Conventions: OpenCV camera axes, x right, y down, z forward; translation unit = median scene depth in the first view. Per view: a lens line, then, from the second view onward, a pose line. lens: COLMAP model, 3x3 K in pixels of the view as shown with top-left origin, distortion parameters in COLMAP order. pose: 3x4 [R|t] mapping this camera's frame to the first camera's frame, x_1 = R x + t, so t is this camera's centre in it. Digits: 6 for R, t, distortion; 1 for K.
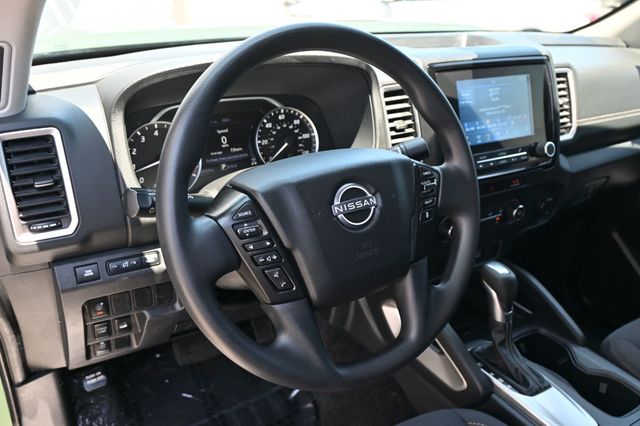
lens RADIAL K [[551.5, 0, 320.0], [0, 551.5, 213.0], [0, 0, 1]] dist [-0.007468, -0.001257]
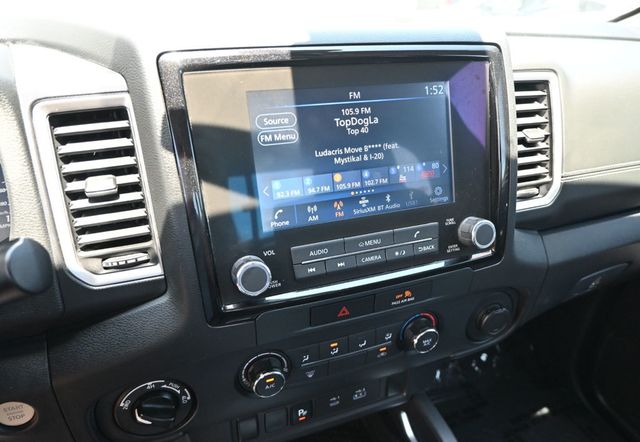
lens RADIAL K [[449.1, 0, 328.3], [0, 449.1, 221.4], [0, 0, 1]] dist [-0.003101, 0.000205]
pose [[0.982522, 0.064027, -0.174789, 0.383468], [-0.057015, 0.997365, 0.044857, -0.150526], [0.177201, -0.034108, 0.983584, 0.631375]]
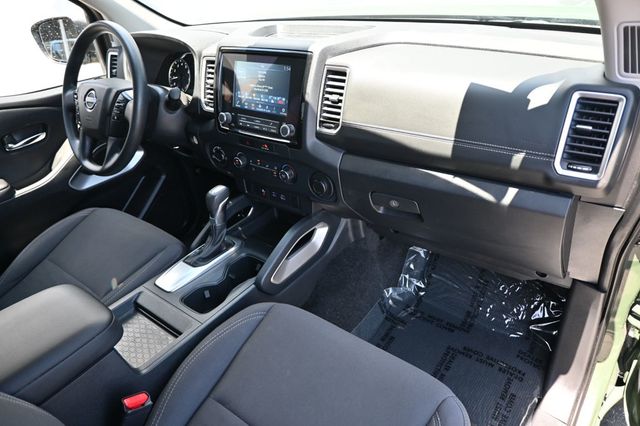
lens RADIAL K [[431.3, 0, 320.0], [0, 431.3, 213.0], [0, 0, 1]] dist [-0.002118, -0.000256]
pose [[0.335942, 0.429138, -0.838441, 1.449355], [-0.286315, 0.894579, 0.343152, -0.332097], [0.897311, 0.124779, 0.423395, 0.756604]]
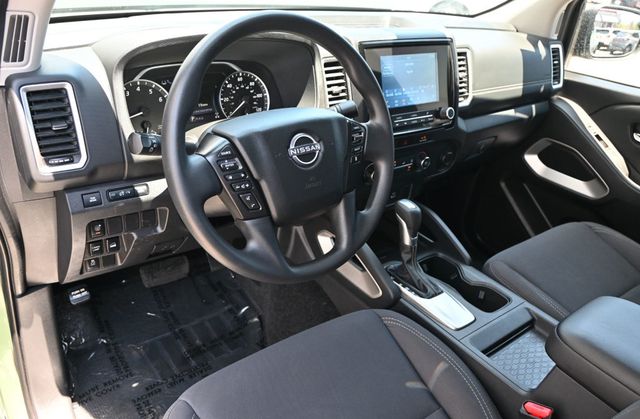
lens RADIAL K [[525.7, 0, 320.0], [0, 525.7, 209.5], [0, 0, 1]] dist [0.004696, -0.001850]
pose [[0.991181, 0.008563, 0.132239, -0.047340], [-0.018551, 0.997050, 0.074482, 0.024647], [-0.131211, -0.076278, 0.988416, -0.205789]]
